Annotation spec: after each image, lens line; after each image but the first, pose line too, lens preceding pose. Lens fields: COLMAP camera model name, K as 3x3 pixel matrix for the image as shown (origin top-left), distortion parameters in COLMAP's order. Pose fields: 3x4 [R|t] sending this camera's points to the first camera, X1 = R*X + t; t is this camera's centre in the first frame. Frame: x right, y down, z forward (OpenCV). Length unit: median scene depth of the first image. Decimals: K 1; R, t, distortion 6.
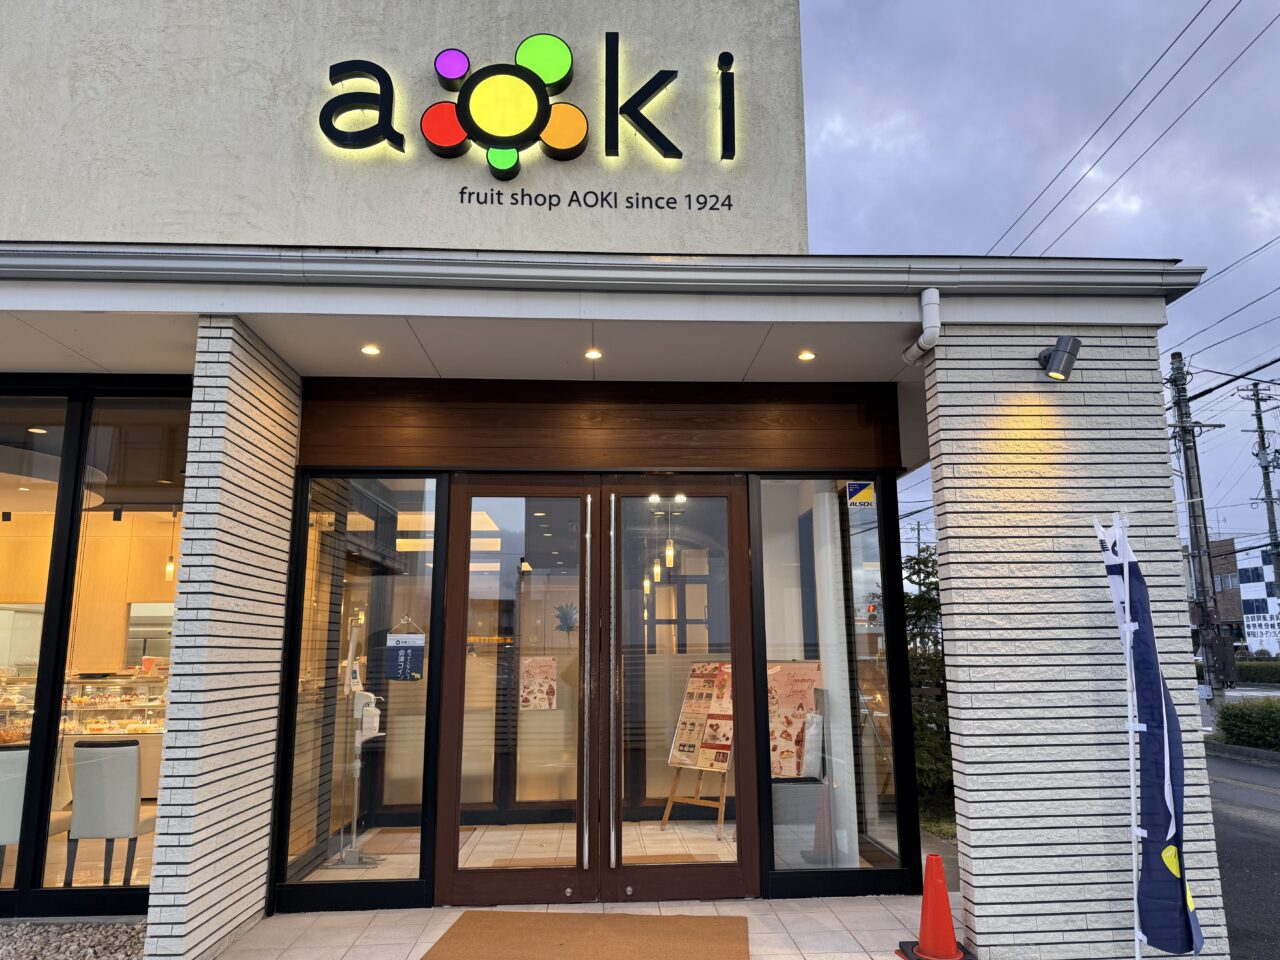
lens RADIAL K [[910.9, 0, 640.0], [0, 910.9, 480.0], [0, 0, 1]] dist [0.001991, -0.002649]
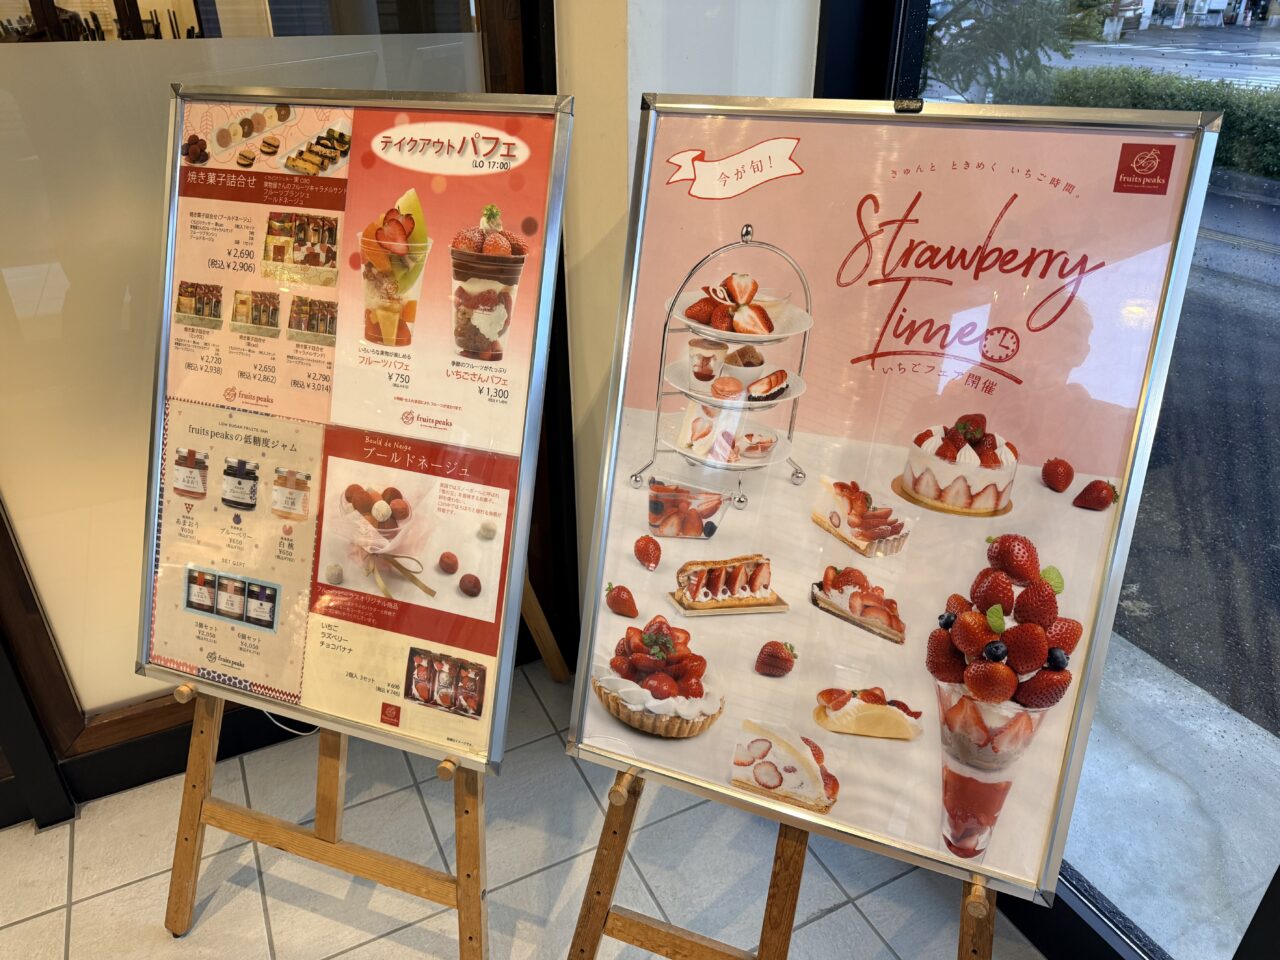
lens RADIAL K [[910.9, 0, 640.0], [0, 910.9, 480.0], [0, 0, 1]] dist [0.001991, -0.002649]
pose [[0.910135, -0.189324, 0.368526, 0.063043], [-0.085435, 0.784609, 0.614076, 0.153021], [-0.405408, -0.590377, 0.697926, 0.847609]]
